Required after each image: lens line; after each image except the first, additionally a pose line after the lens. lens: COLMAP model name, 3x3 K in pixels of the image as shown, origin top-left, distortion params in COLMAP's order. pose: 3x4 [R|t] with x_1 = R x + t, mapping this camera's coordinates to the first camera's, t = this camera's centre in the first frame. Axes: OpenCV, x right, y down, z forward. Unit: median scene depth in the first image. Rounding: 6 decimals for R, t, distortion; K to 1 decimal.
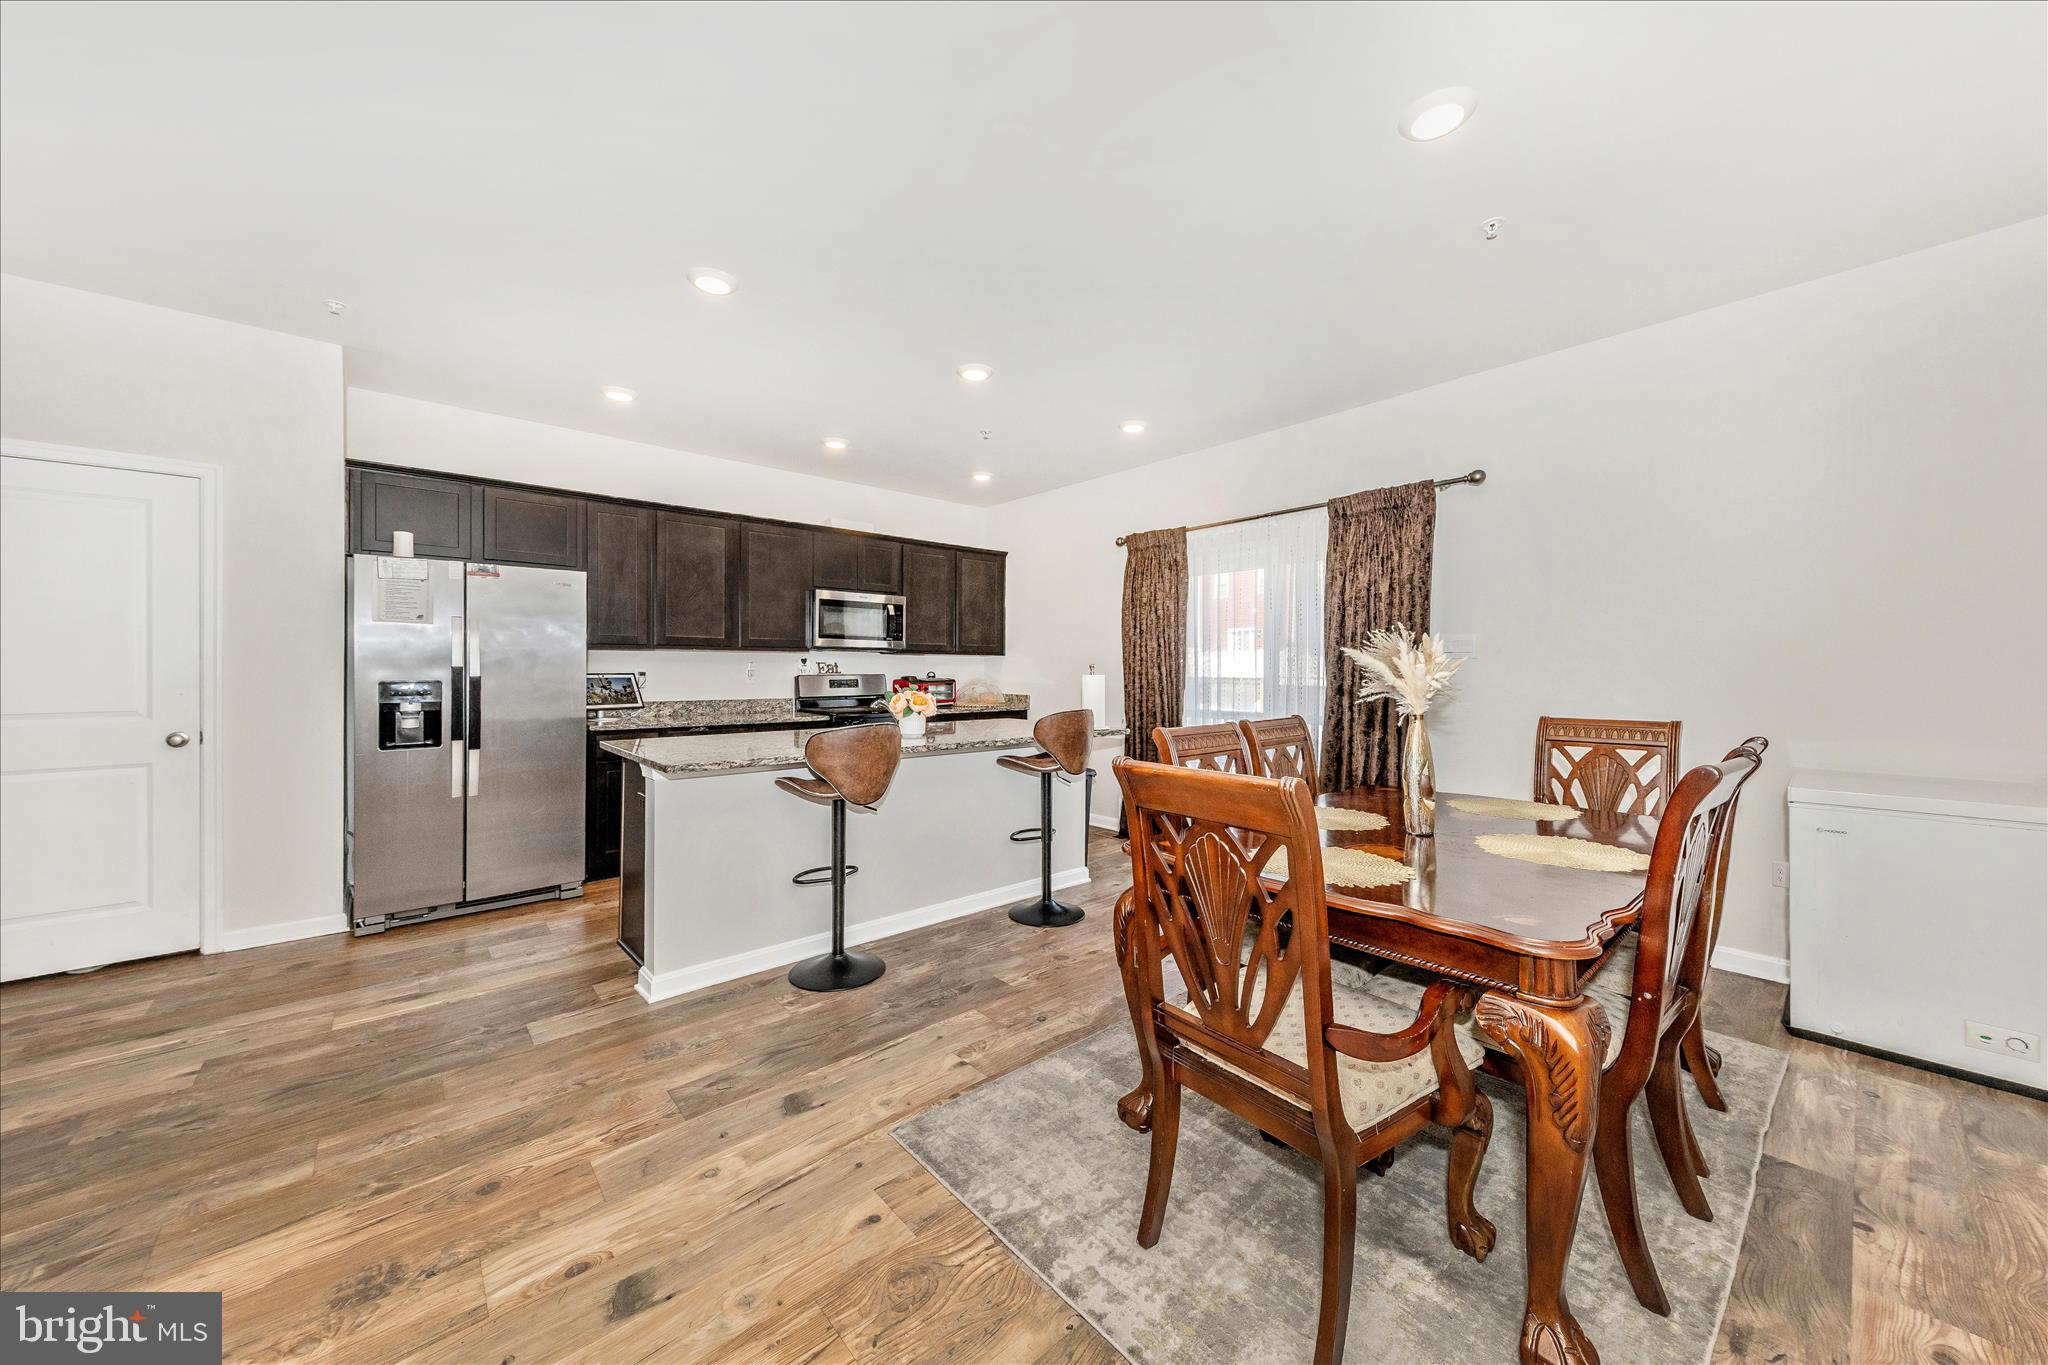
lens RADIAL K [[710.7, 0, 1016.7], [0, 710.7, 661.0], [0, 0, 1]] dist [0.008599, -0.002065]
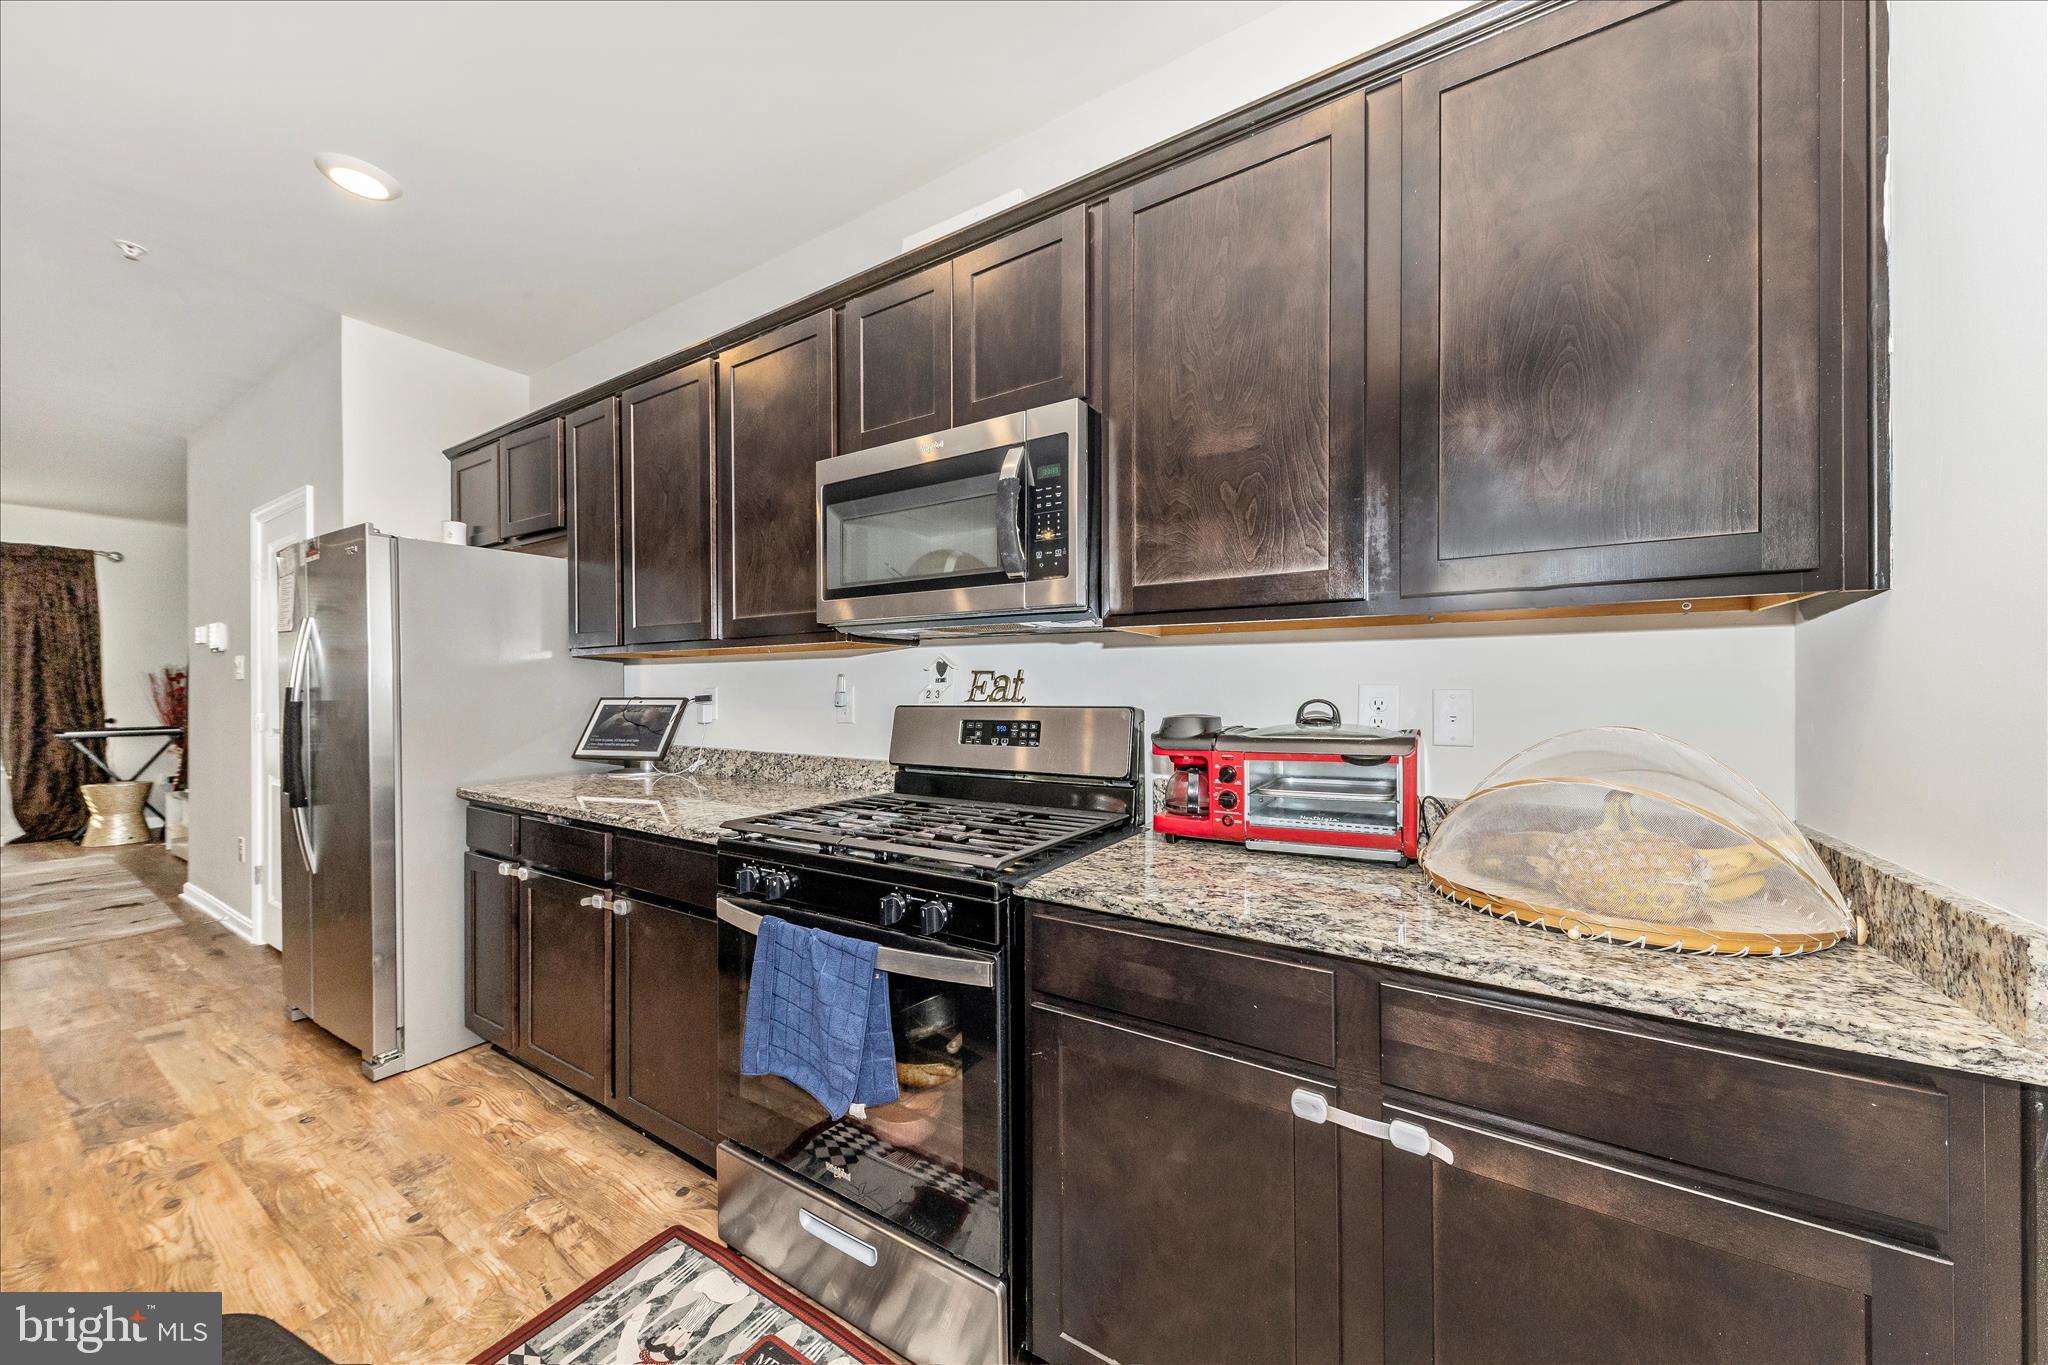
lens RADIAL K [[710.7, 0, 1040.0], [0, 710.7, 684.8], [0, 0, 1]] dist [0.008599, -0.002065]
pose [[0.284973, -0.007000, -0.958510, 0.132532], [0.019829, 0.999802, -0.001407, 0.017963], [0.958330, -0.018606, 0.285056, 1.537357]]
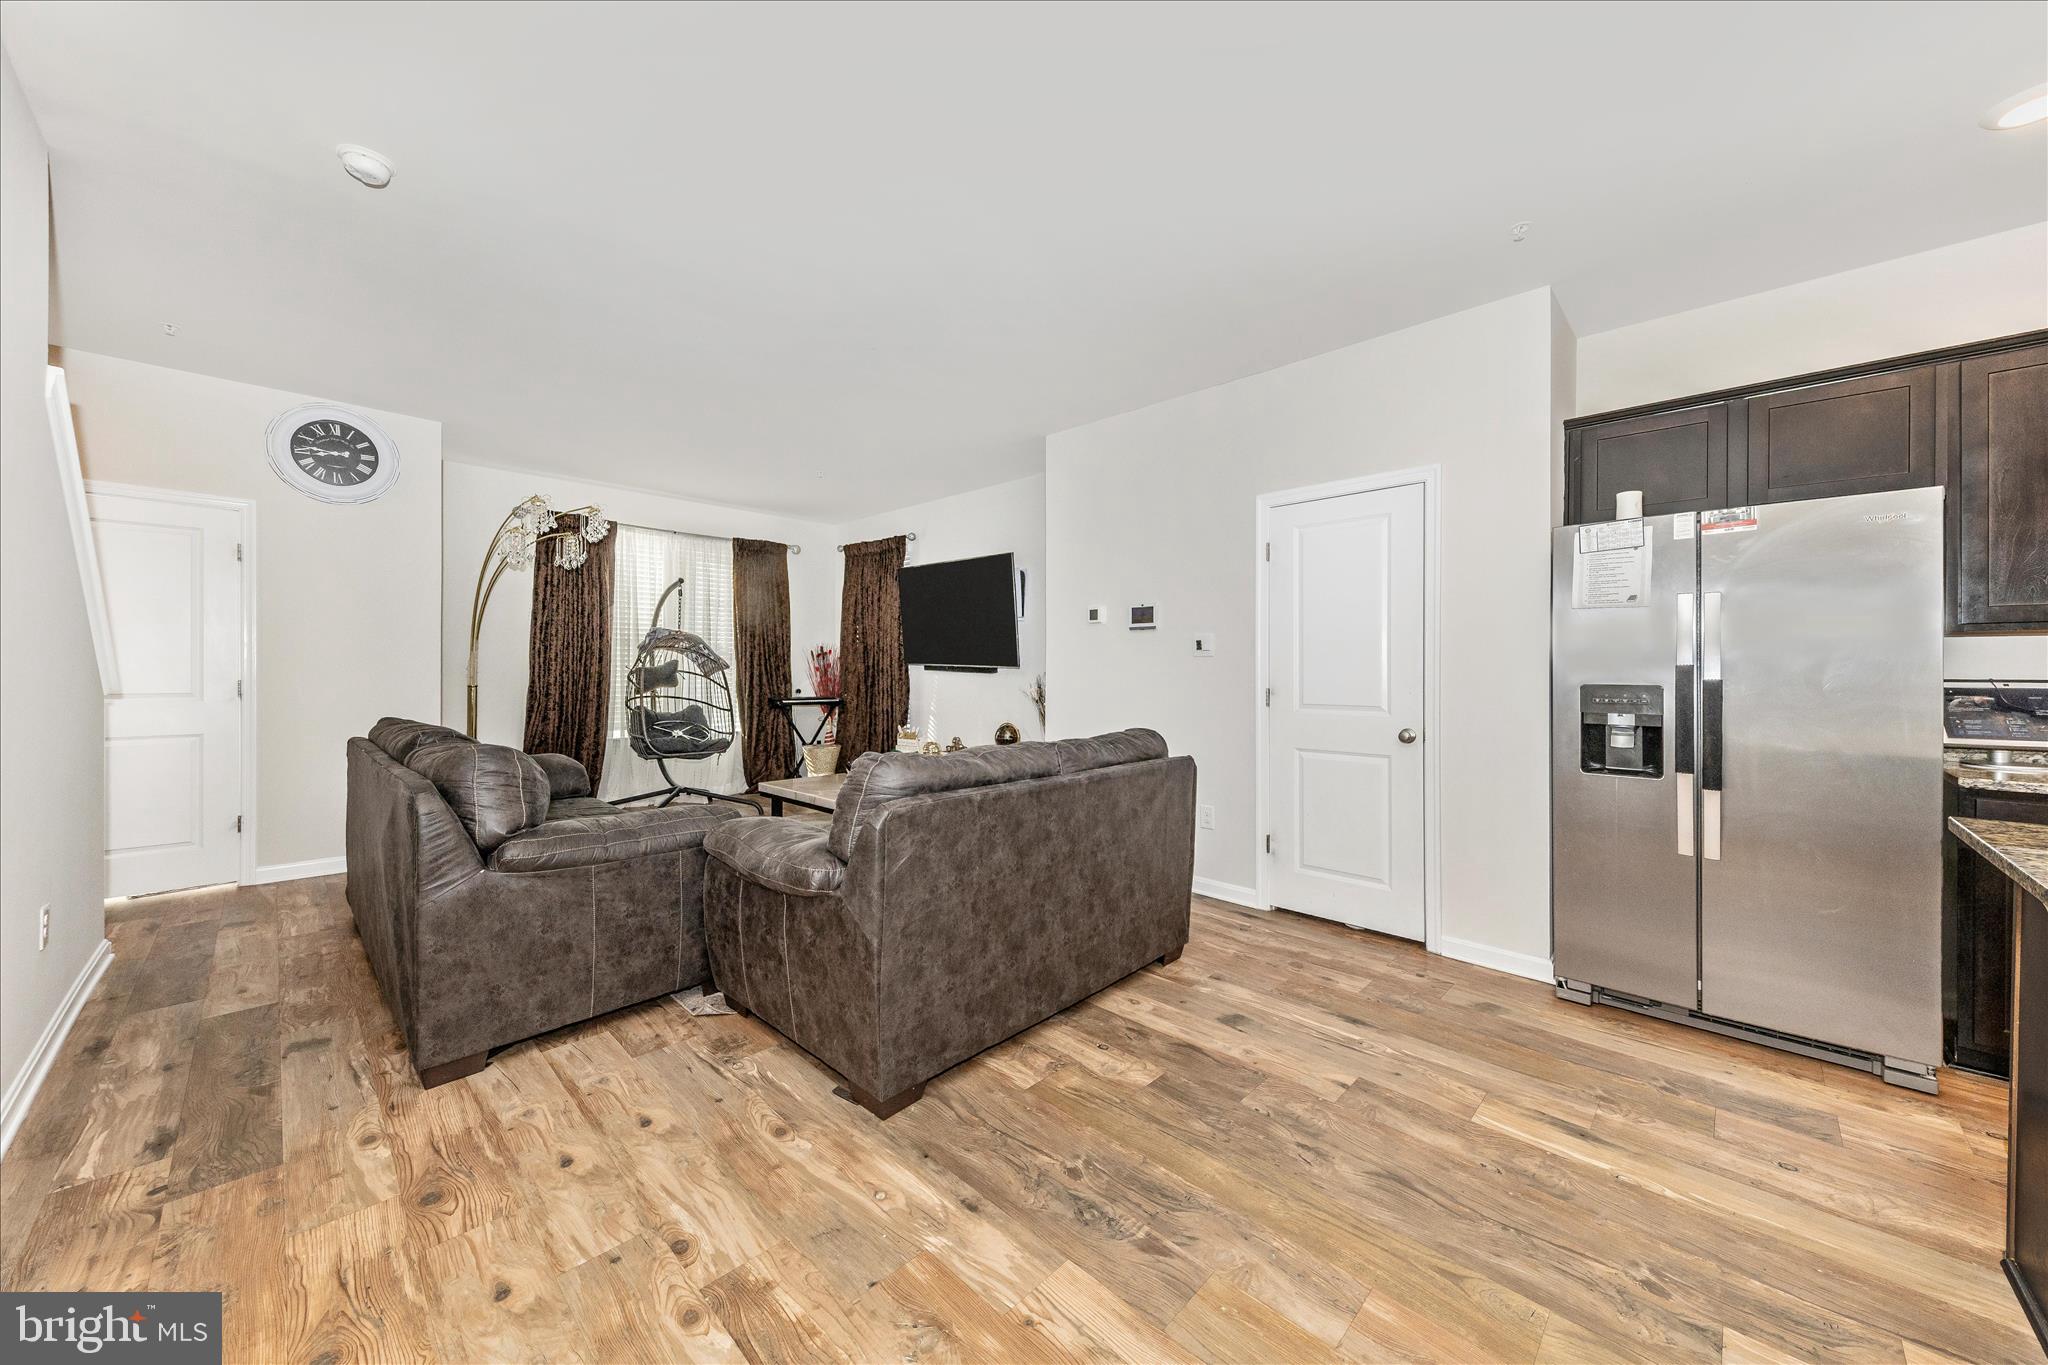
lens RADIAL K [[710.7, 0, 1040.5], [0, 710.7, 677.3], [0, 0, 1]] dist [0.008599, -0.002065]
pose [[0.080455, -0.001128, -0.996758, -0.146862], [-0.000383, 0.999999, -0.001163, 0.020656], [0.996758, 0.000475, 0.080455, 0.325130]]
